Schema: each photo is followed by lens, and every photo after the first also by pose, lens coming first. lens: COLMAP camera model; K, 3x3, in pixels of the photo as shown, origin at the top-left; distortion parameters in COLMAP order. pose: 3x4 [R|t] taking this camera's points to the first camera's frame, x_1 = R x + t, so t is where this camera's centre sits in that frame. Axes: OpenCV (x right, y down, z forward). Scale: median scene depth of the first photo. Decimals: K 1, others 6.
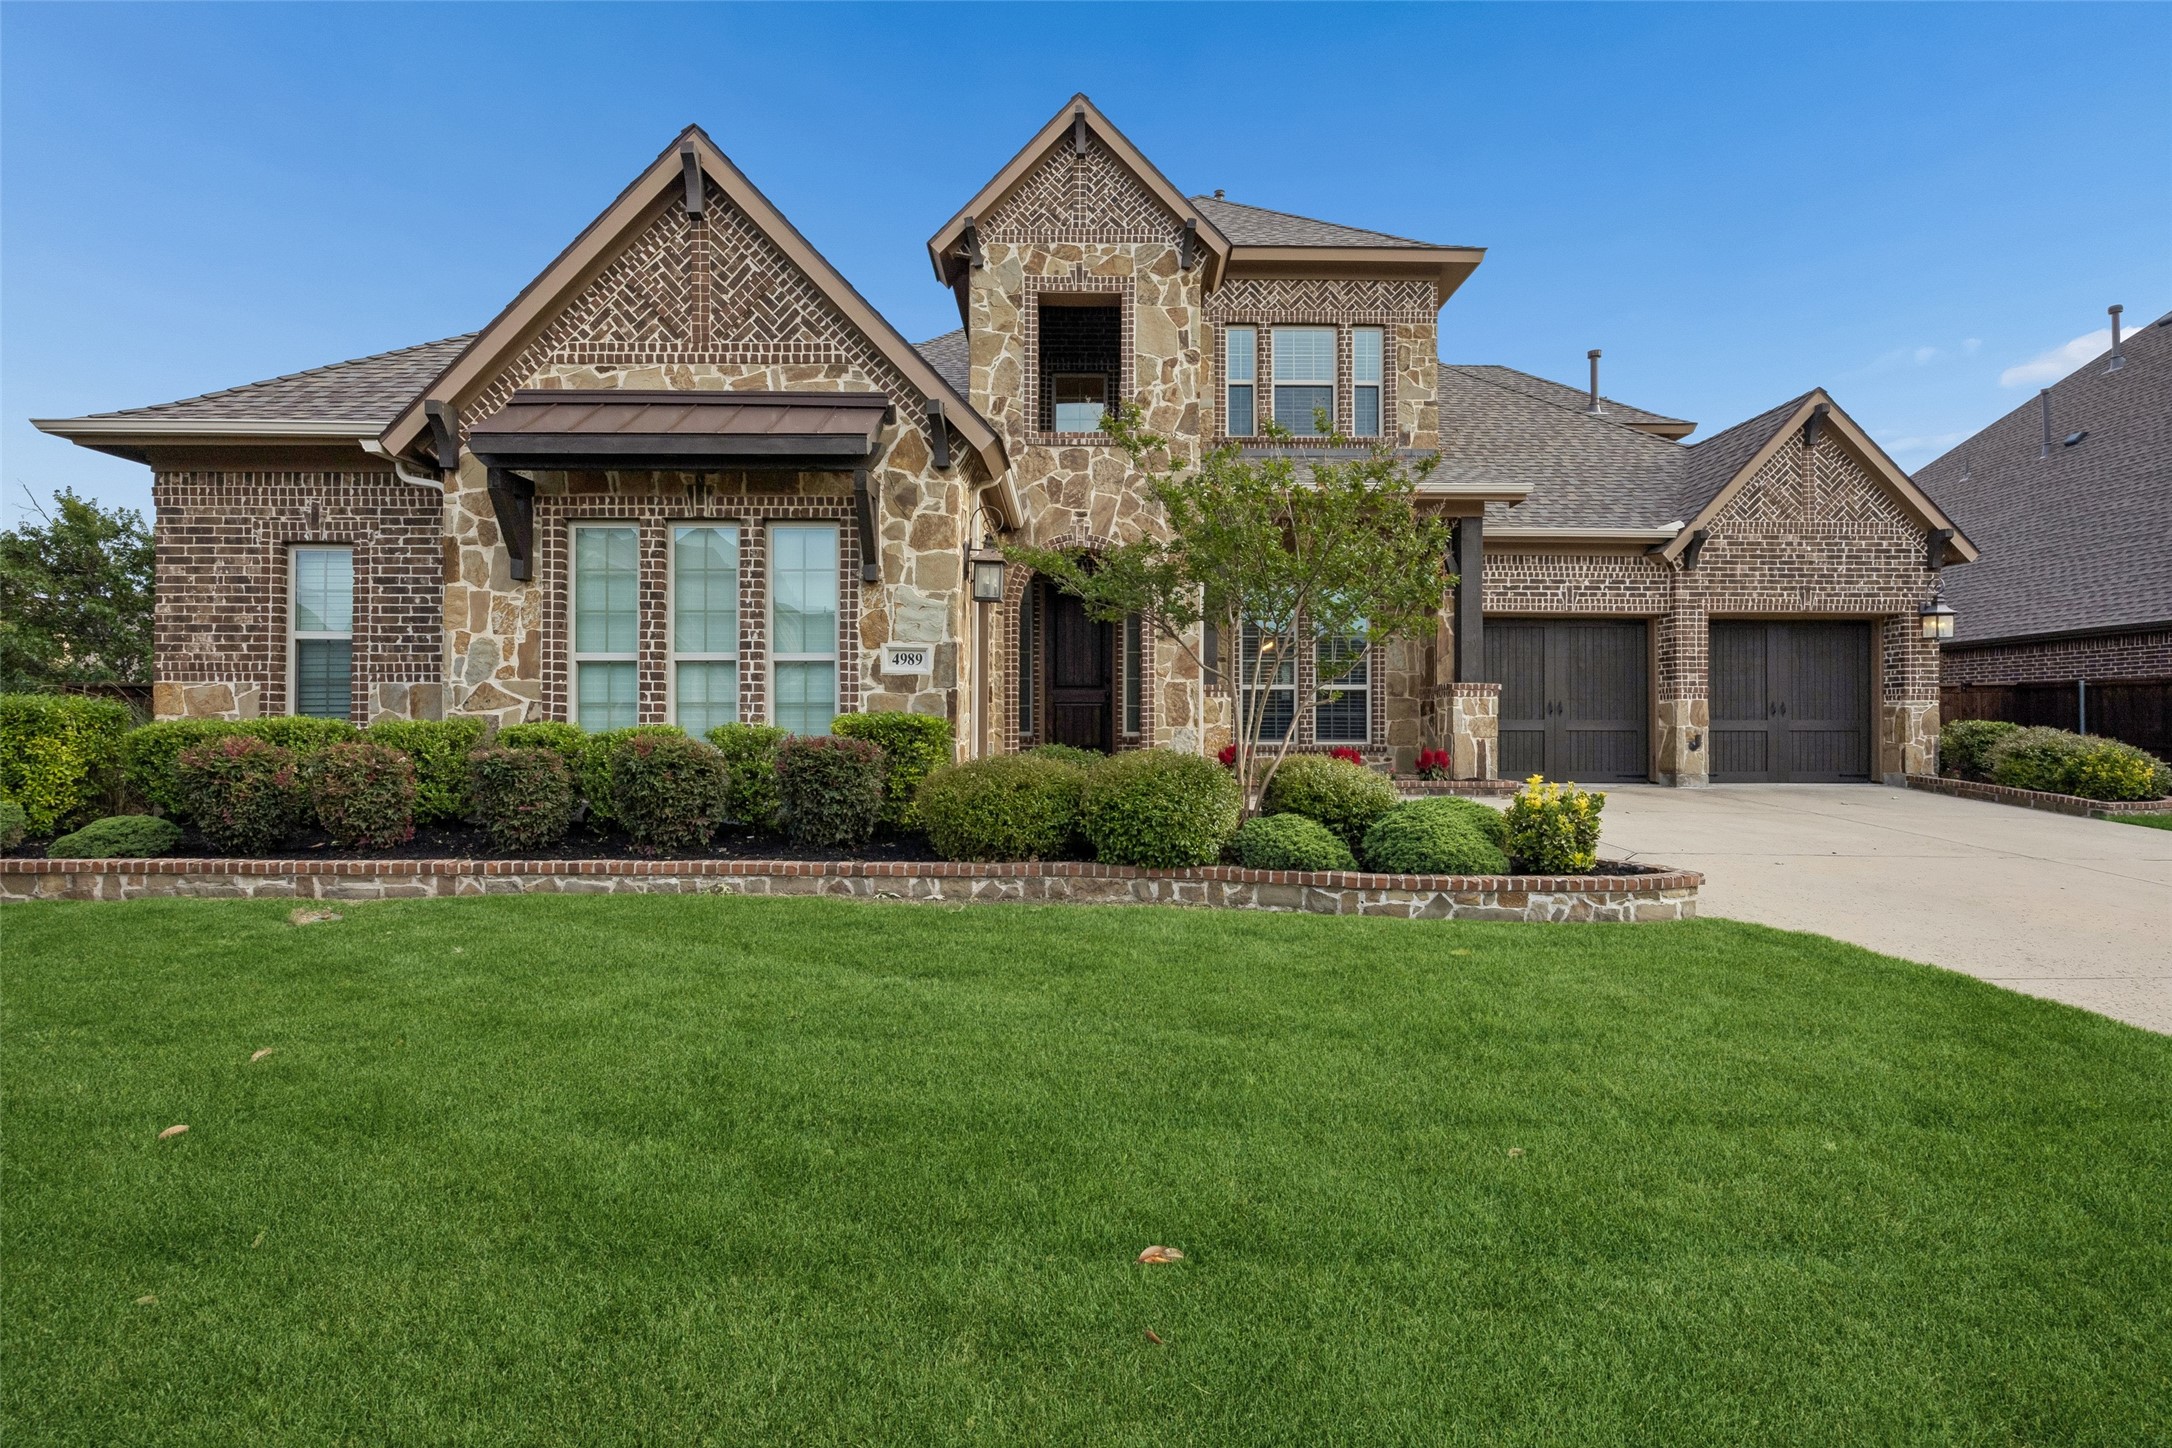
lens RADIAL K [[1102.2, 0, 1086.0], [0, 1102.2, 724.0], [0, 0, 1]] dist [-0.018995, -0.001168]
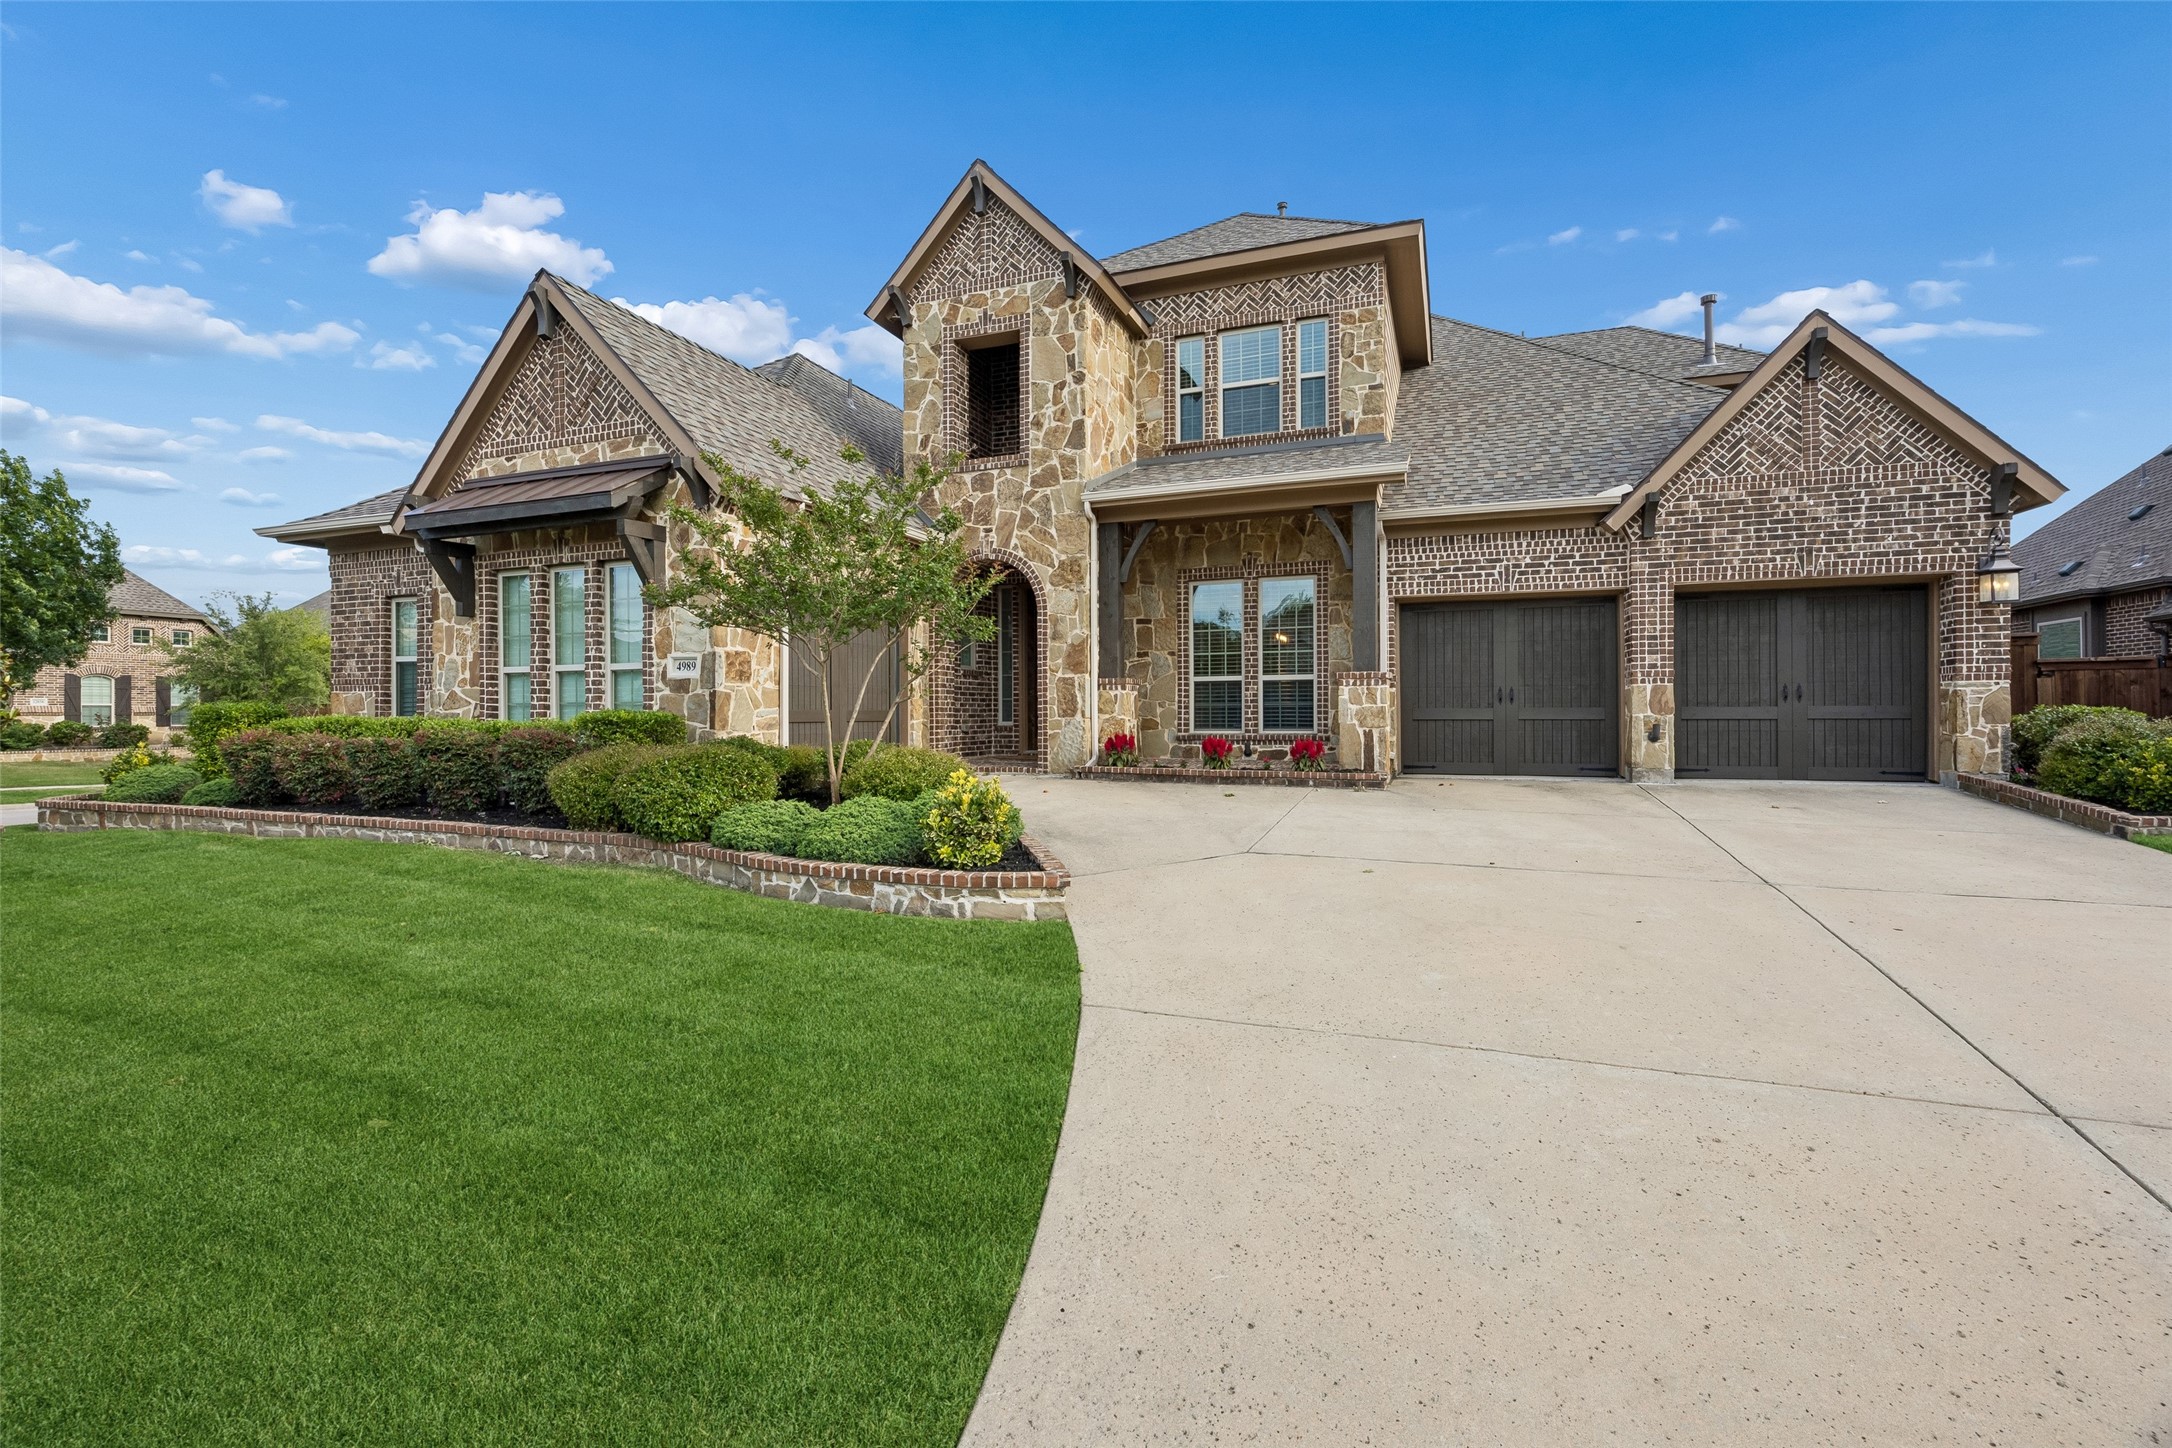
lens RADIAL K [[967.1, 0, 1086.0], [0, 967.1, 724.0], [0, 0, 1]] dist [-0.024120, 0.000657]
pose [[0.923909, -0.000746, -0.382613, 0.468316], [0.006271, 0.999893, 0.013192, -0.003595], [0.382562, -0.014588, 0.923815, 0.116582]]
